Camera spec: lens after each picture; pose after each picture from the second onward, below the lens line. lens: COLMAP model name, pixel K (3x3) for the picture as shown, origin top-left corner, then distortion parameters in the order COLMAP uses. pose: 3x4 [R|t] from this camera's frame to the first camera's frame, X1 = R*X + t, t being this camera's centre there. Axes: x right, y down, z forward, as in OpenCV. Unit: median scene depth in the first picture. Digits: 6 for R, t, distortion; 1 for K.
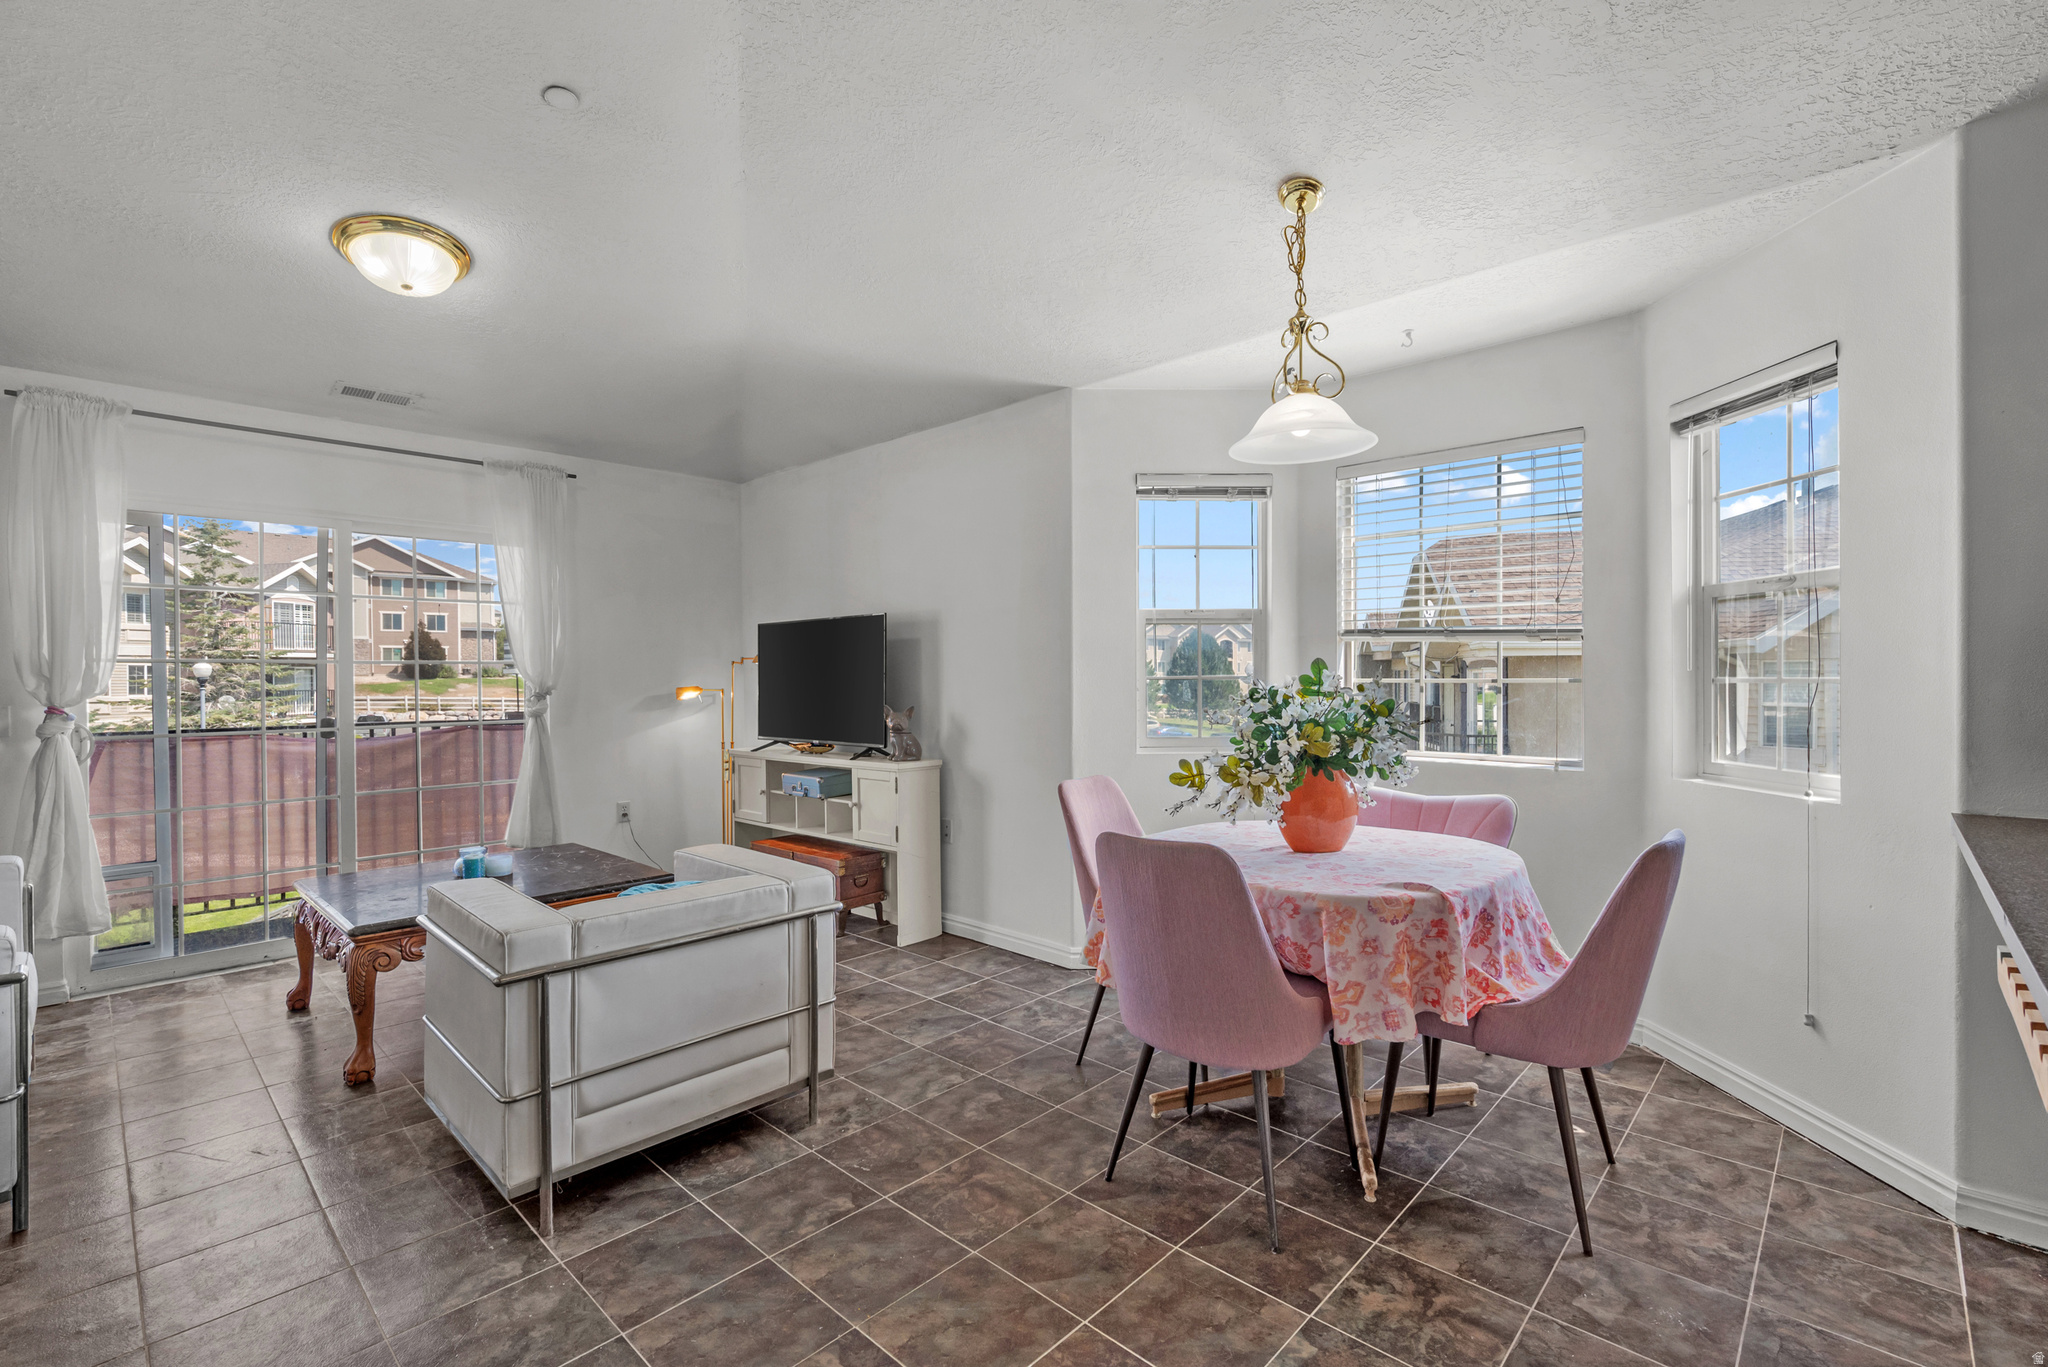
lens RADIAL K [[897.5, 0, 1023.7], [0, 897.5, 683.5], [0, 0, 1]] dist [-0.005355, -0.000339]
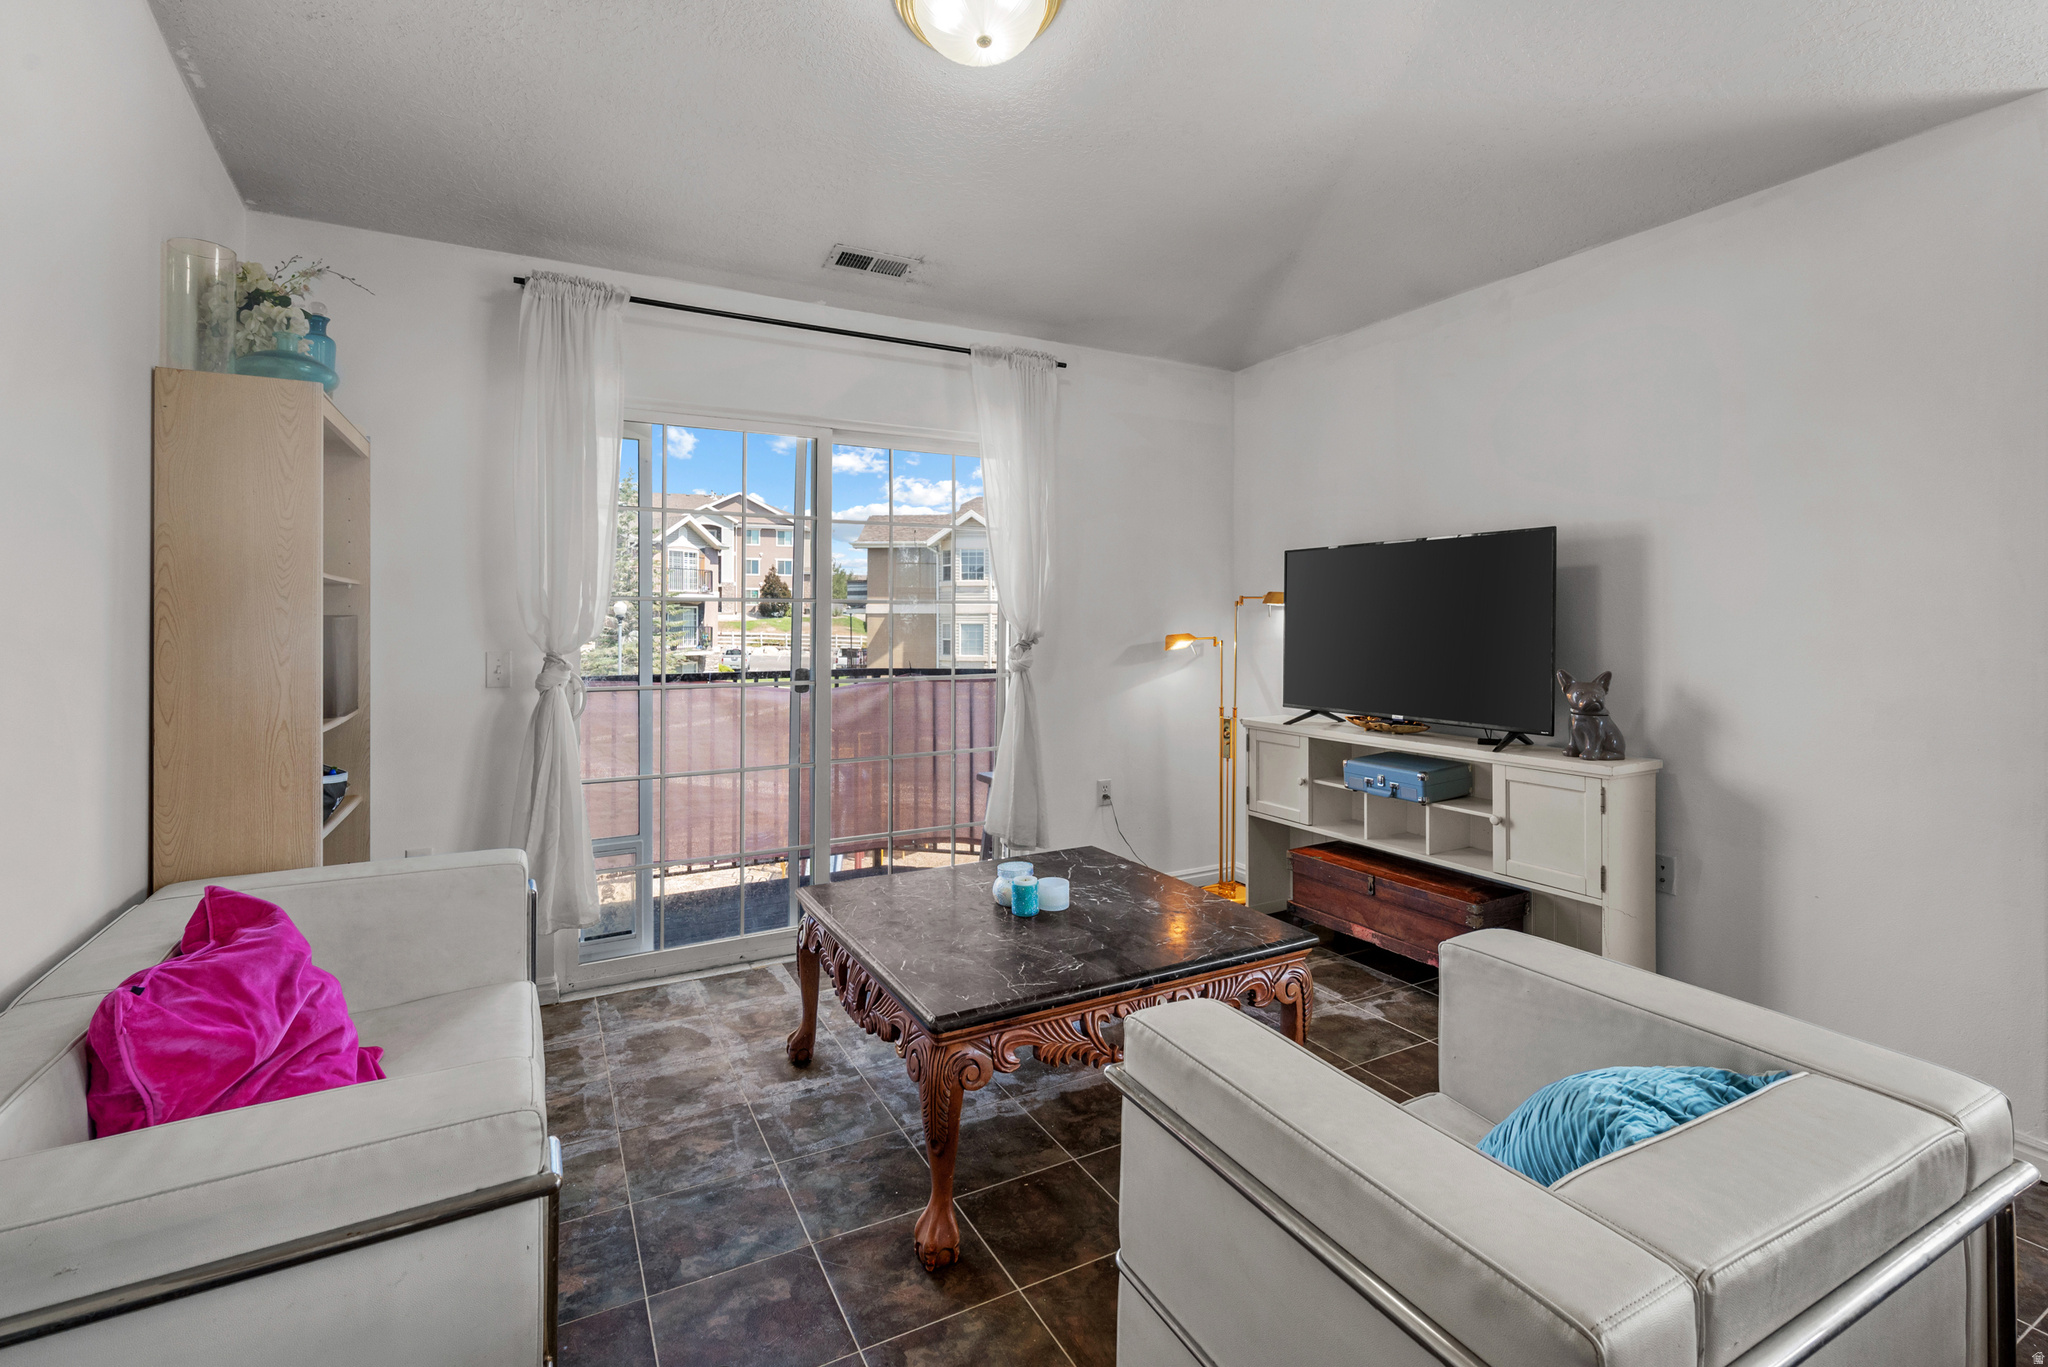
lens RADIAL K [[879.8, 0, 994.8], [0, 879.8, 613.1], [0, 0, 1]] dist [-0.008079, -0.000151]
pose [[0.946488, 0.006019, -0.322682, -0.325162], [-0.010250, 0.999882, -0.011416, -0.004956], [0.322575, 0.014112, 0.946439, 0.267825]]
